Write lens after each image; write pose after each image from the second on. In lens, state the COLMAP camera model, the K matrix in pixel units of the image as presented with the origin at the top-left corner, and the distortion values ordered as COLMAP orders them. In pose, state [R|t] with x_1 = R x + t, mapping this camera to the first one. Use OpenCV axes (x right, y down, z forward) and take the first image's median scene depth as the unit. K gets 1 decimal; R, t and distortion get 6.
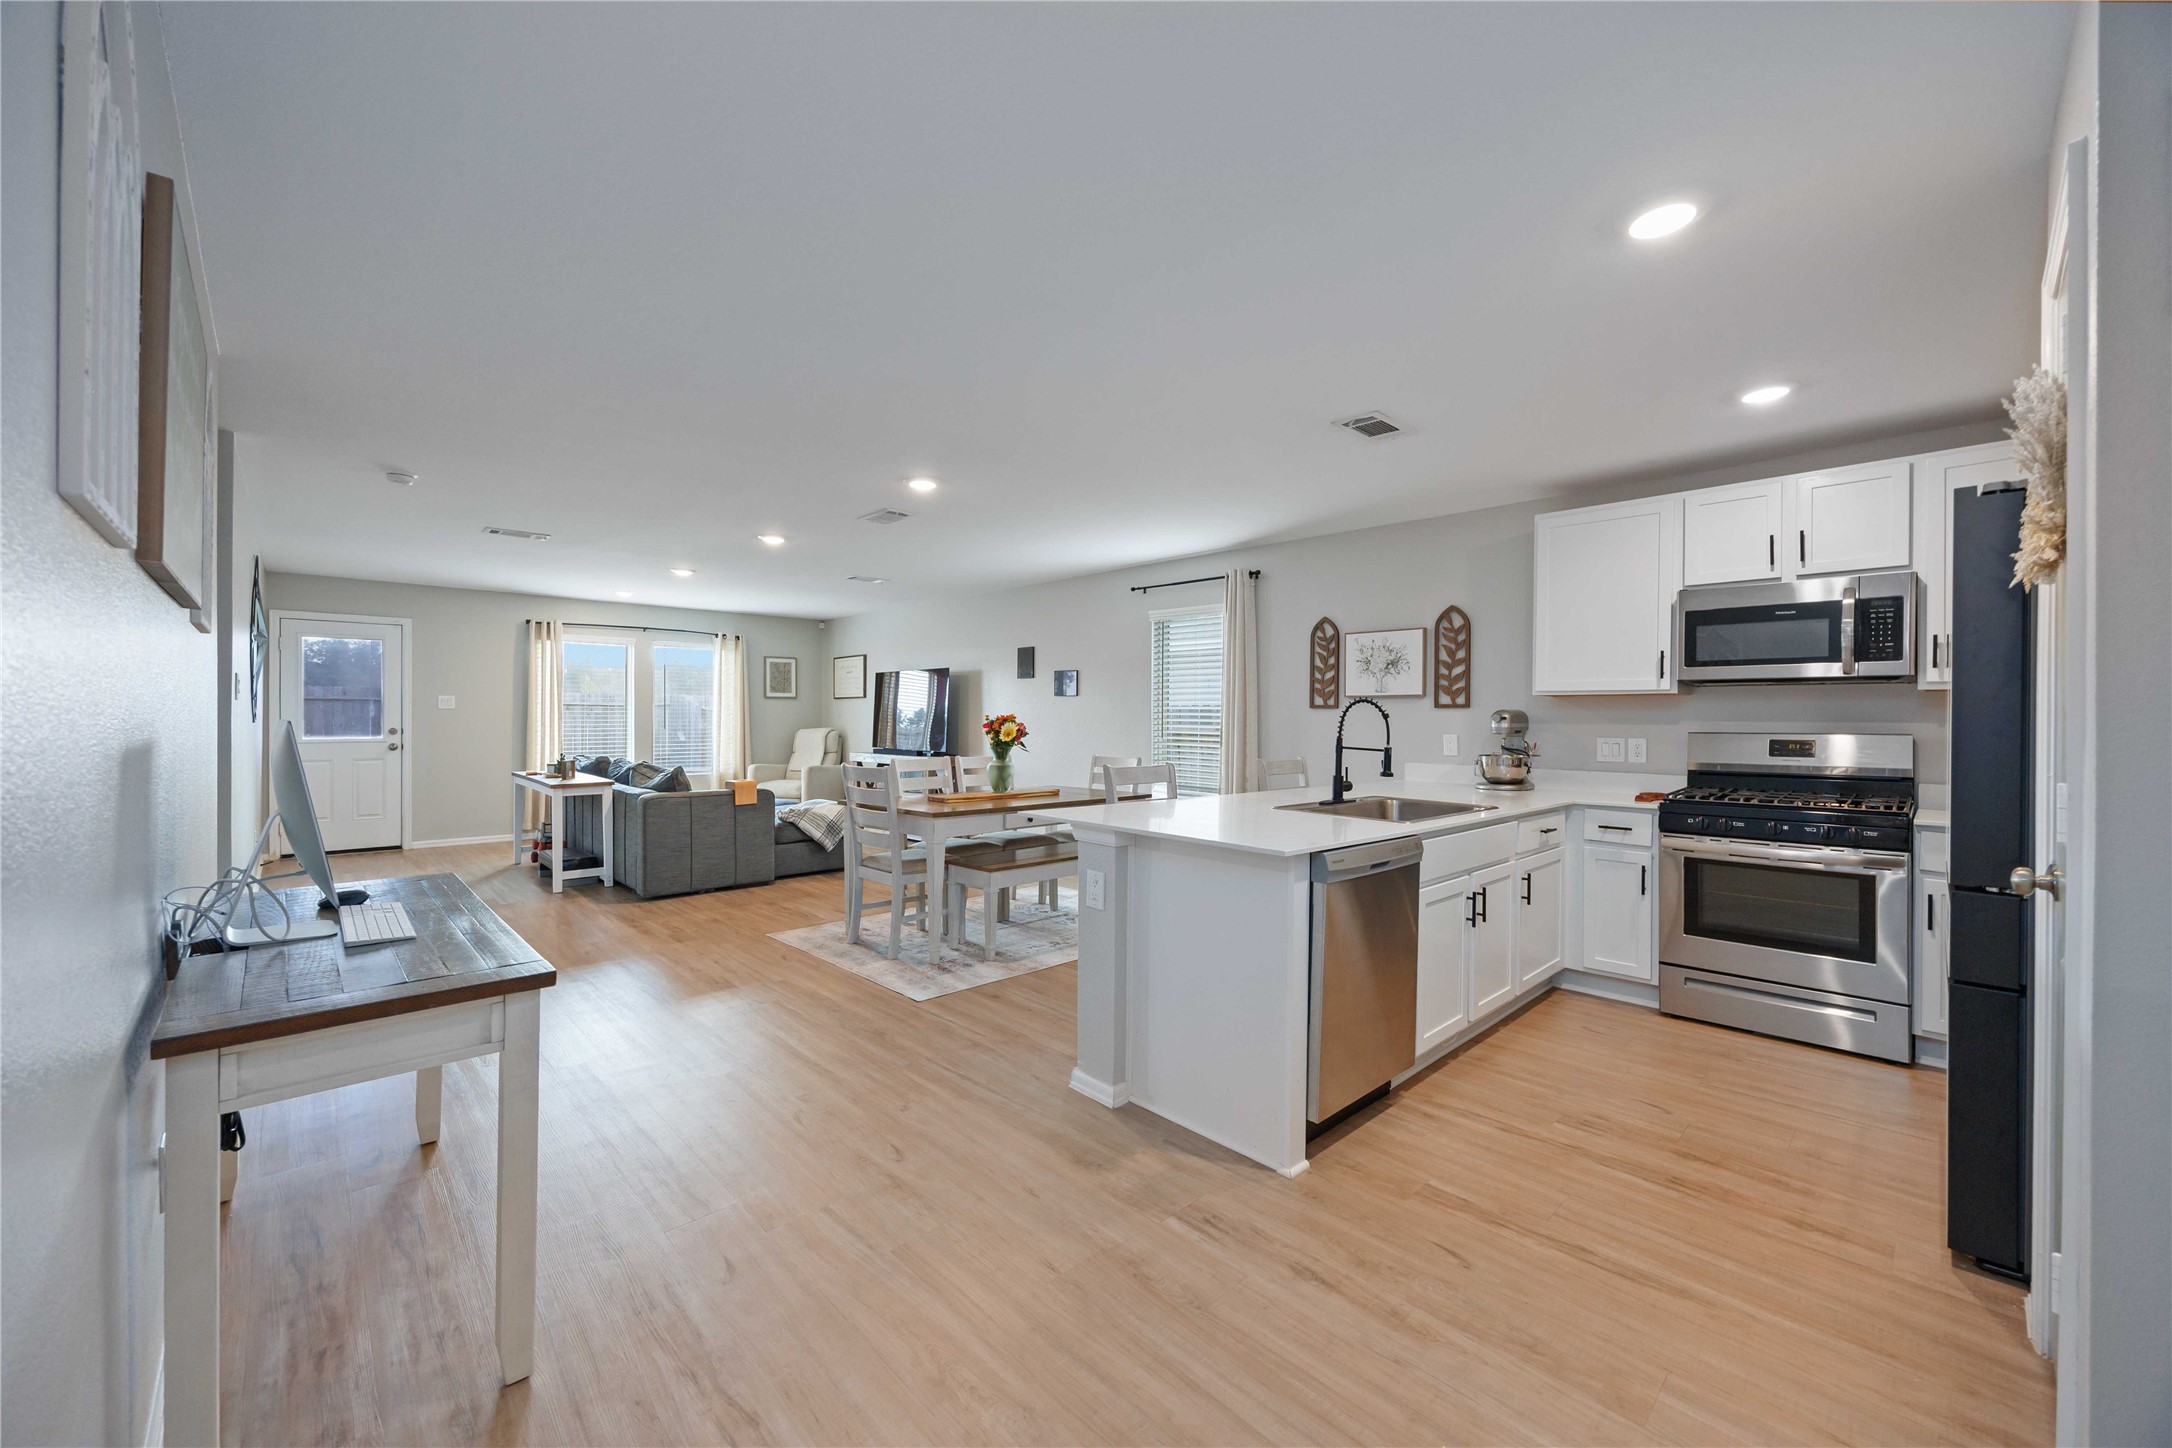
lens RADIAL K [[829.5, 0, 1096.8], [0, 829.5, 719.7], [0, 0, 1]] dist [0.002404, 0.000133]
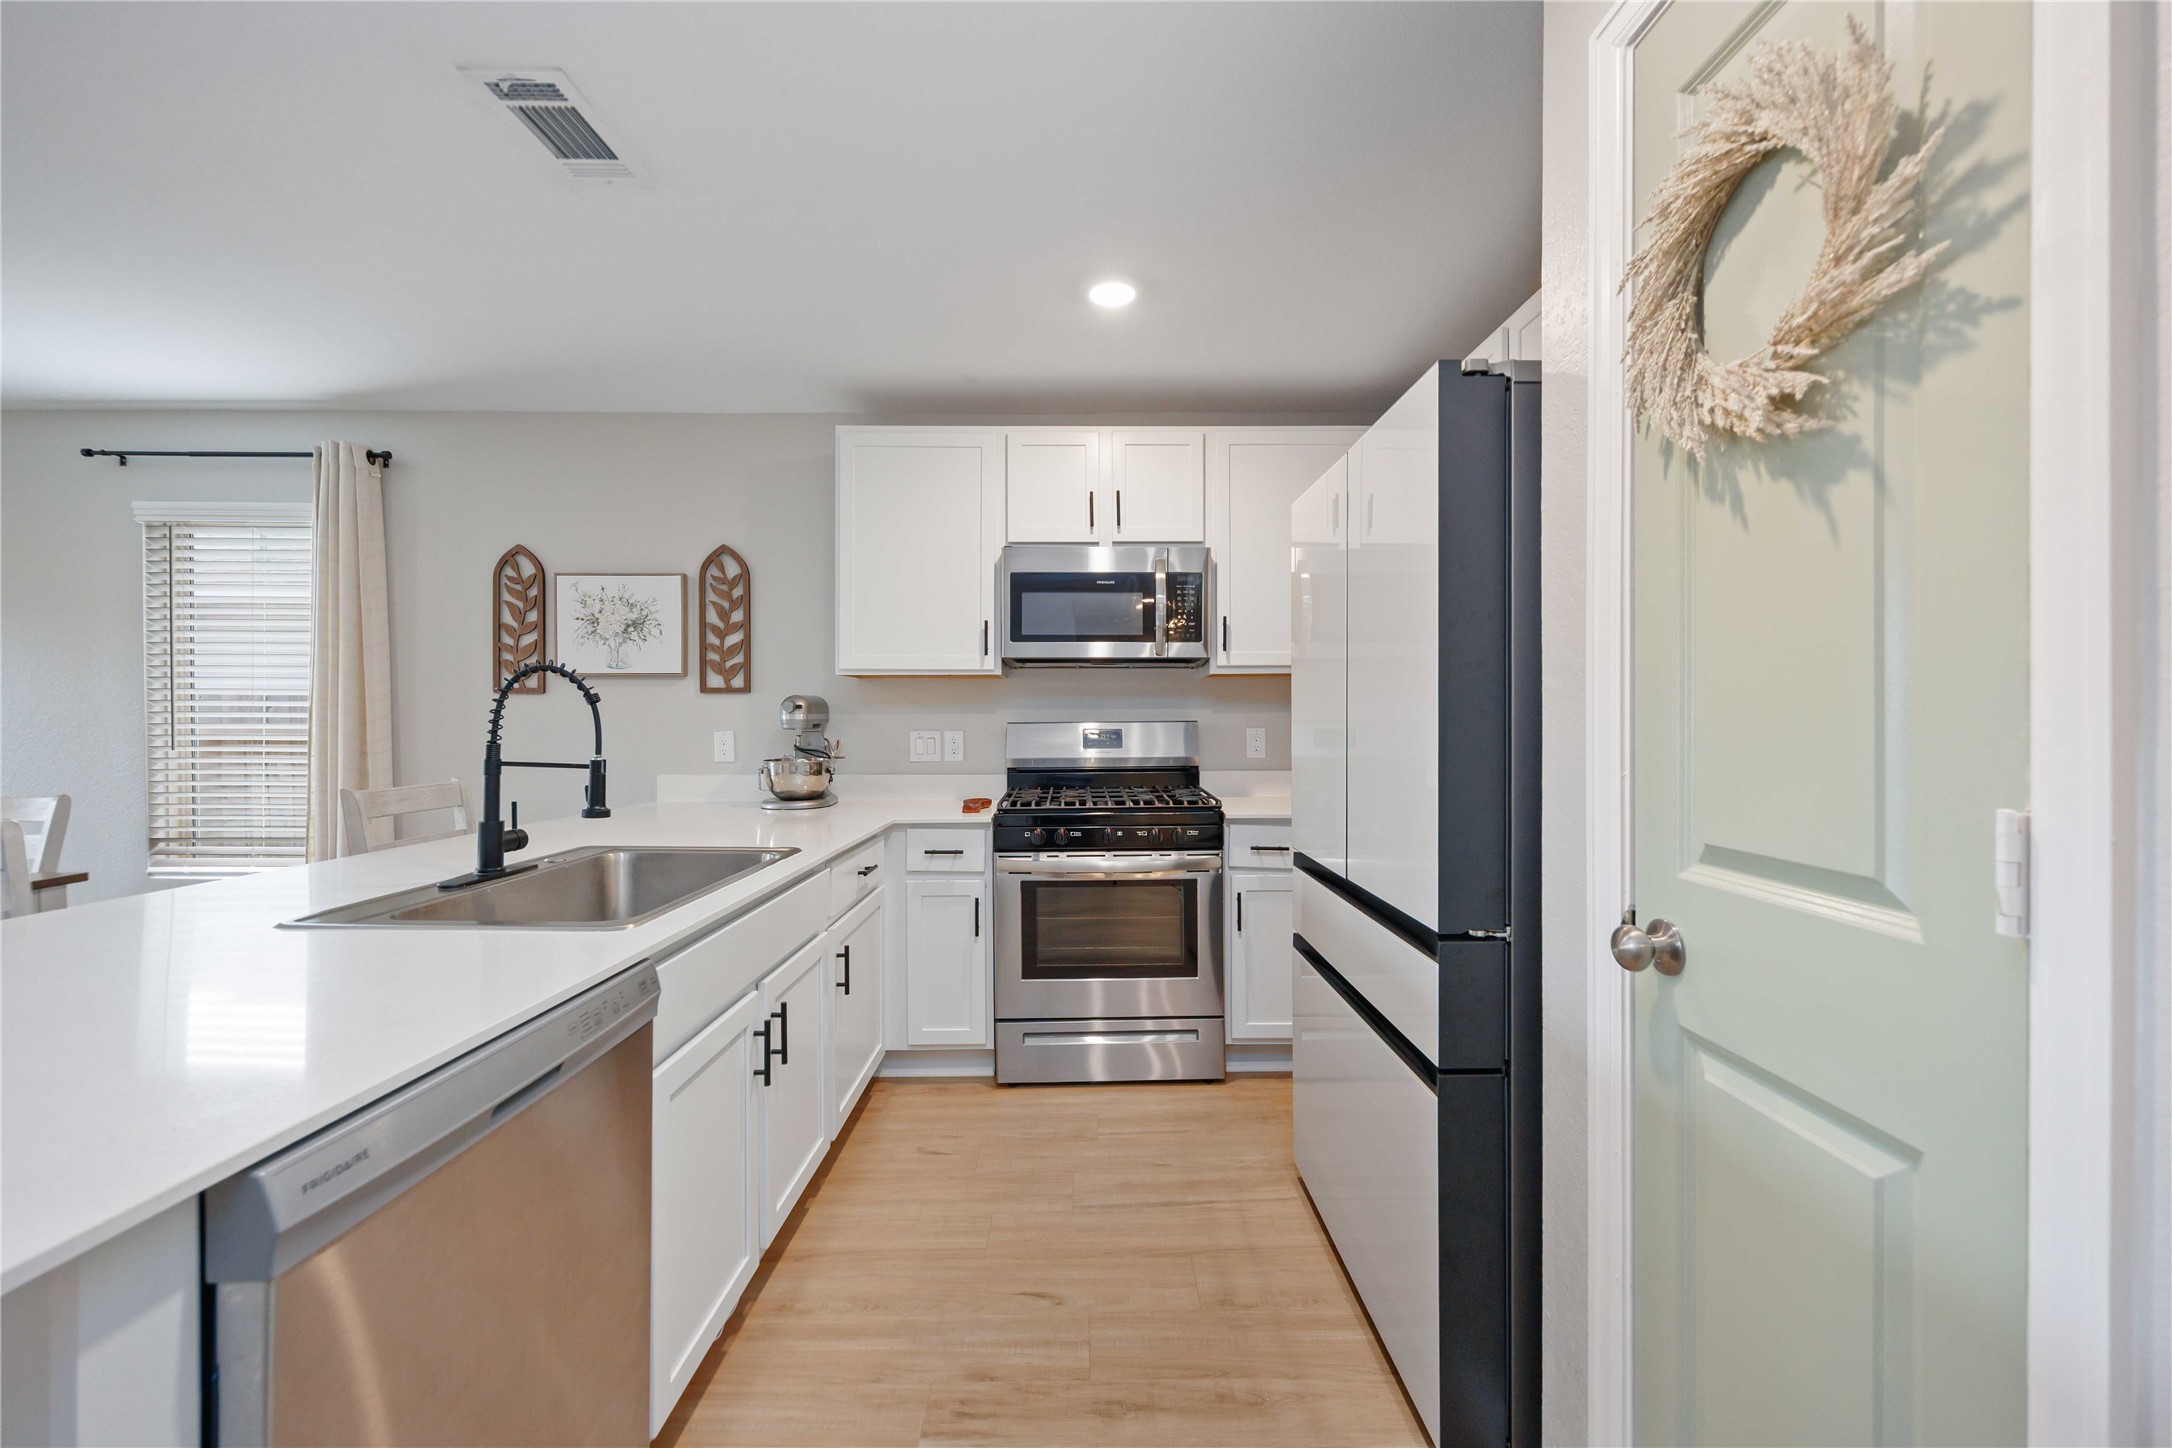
lens RADIAL K [[864.6, 0, 1086.0], [0, 864.6, 724.0], [0, 0, 1]] dist [-0.003533, -0.000326]
pose [[0.699273, -0.015296, 0.714692, 0.154552], [0.008008, 0.999876, 0.013565, 0.005647], [-0.714810, -0.003762, 0.699308, 0.353514]]
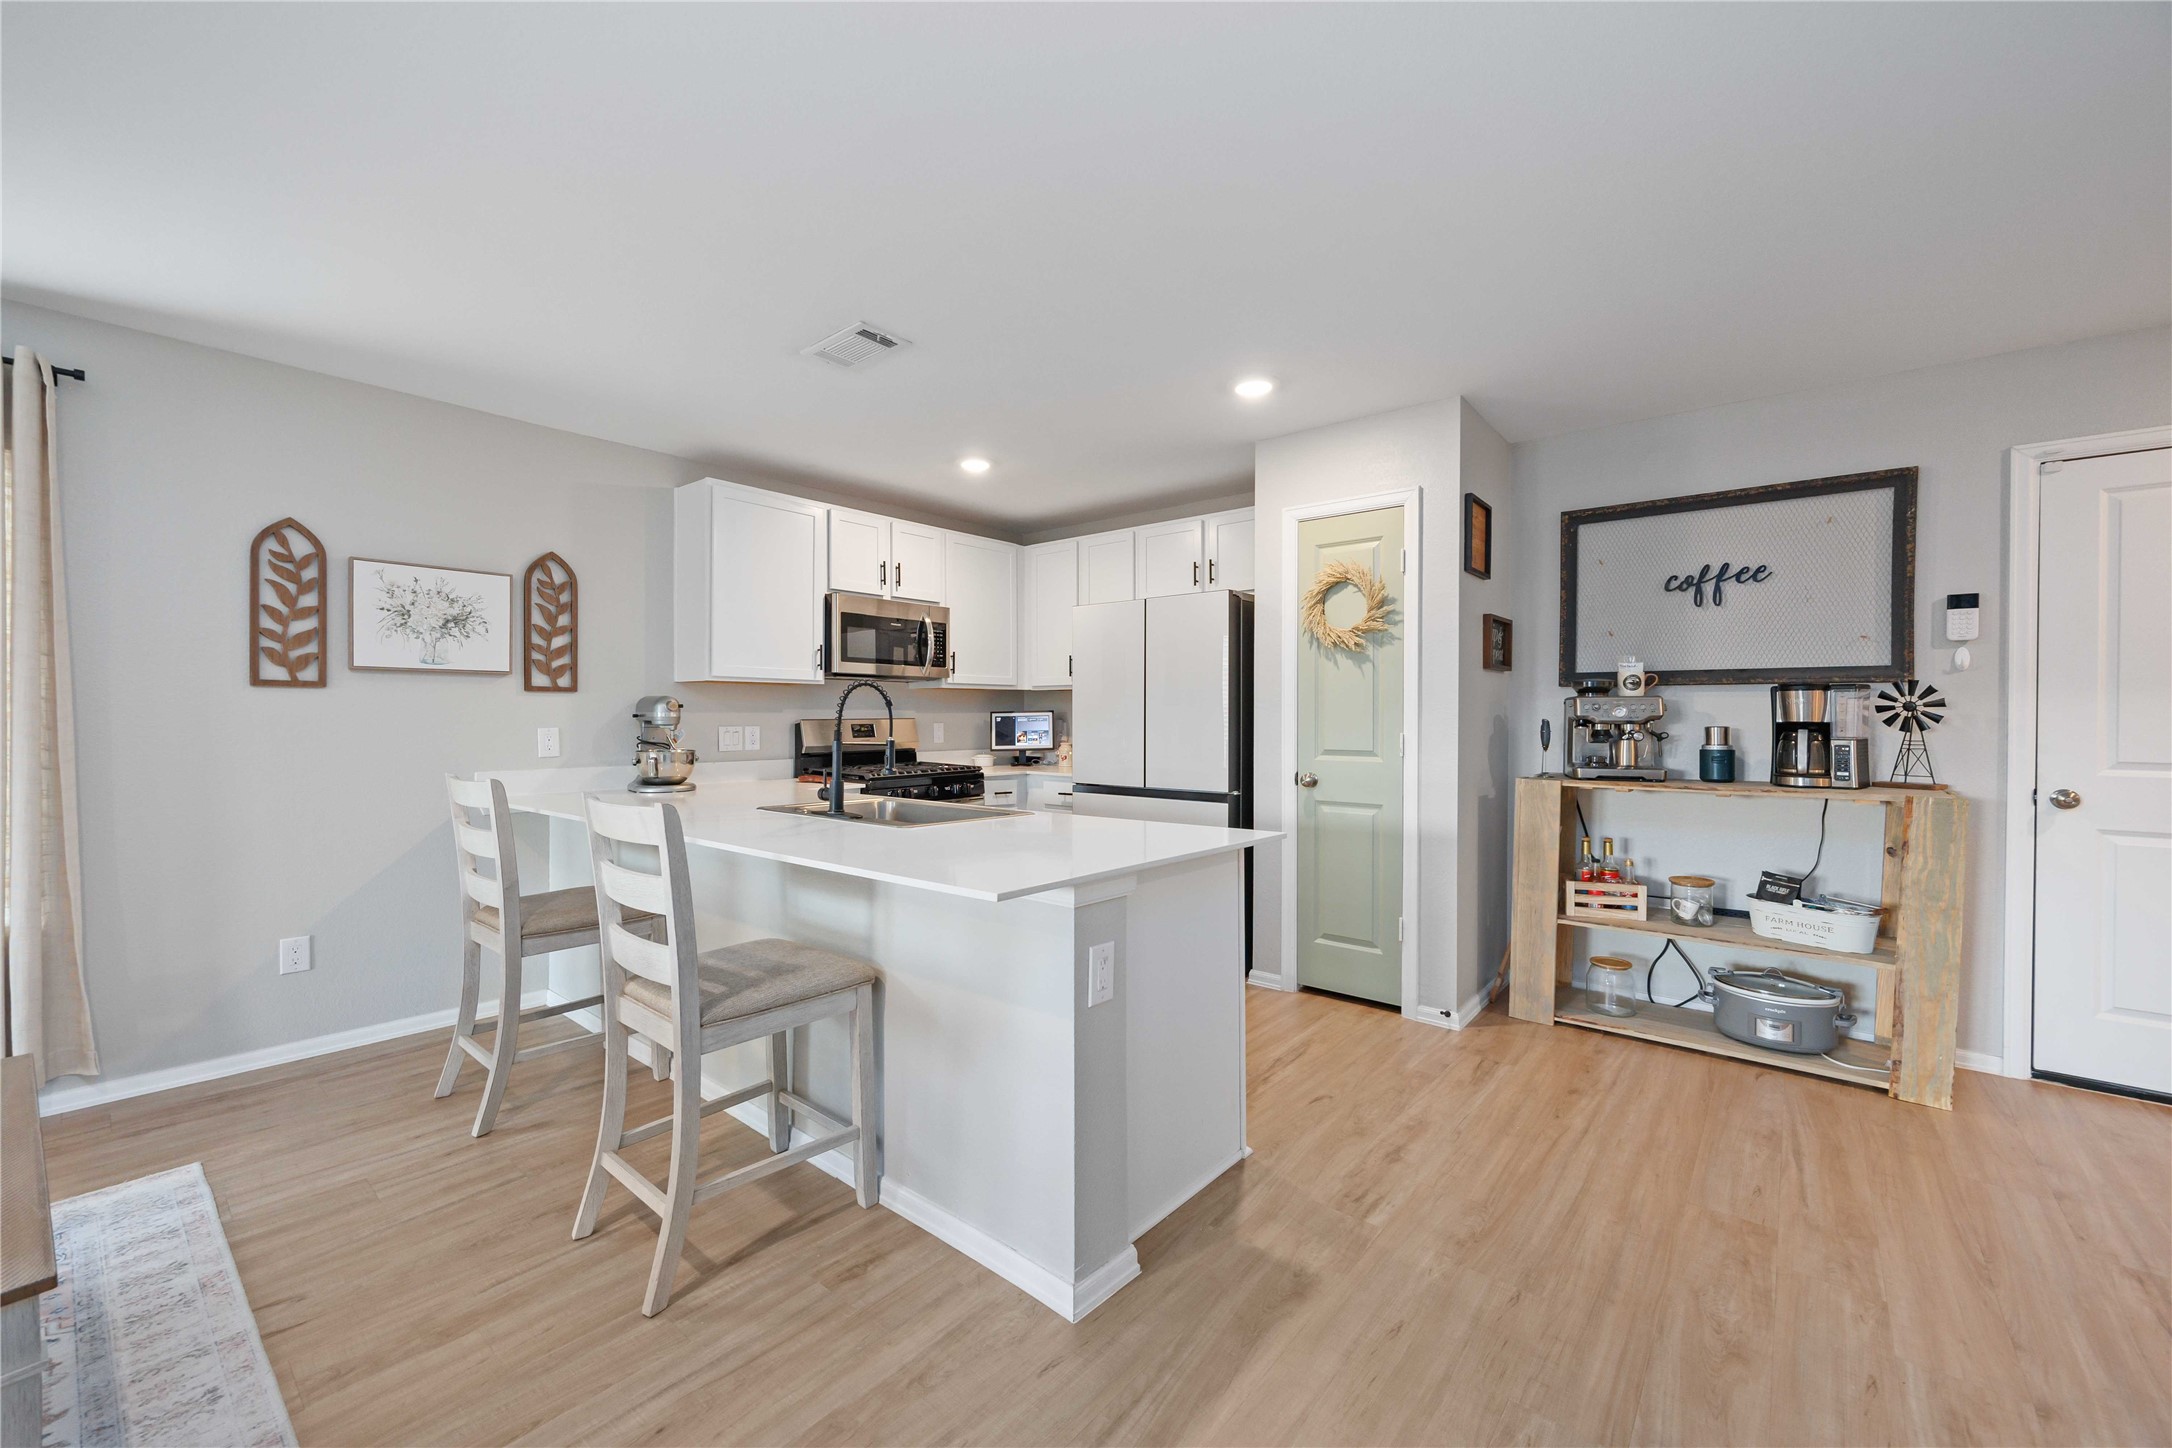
lens RADIAL K [[829.5, 0, 1096.8], [0, 829.5, 719.7], [0, 0, 1]] dist [0.002404, 0.000133]
pose [[-0.091007, -0.014087, 0.995751, -0.445743], [-0.001386, 0.999901, 0.014019, -0.000399], [-0.995849, -0.000104, -0.091018, 0.744421]]
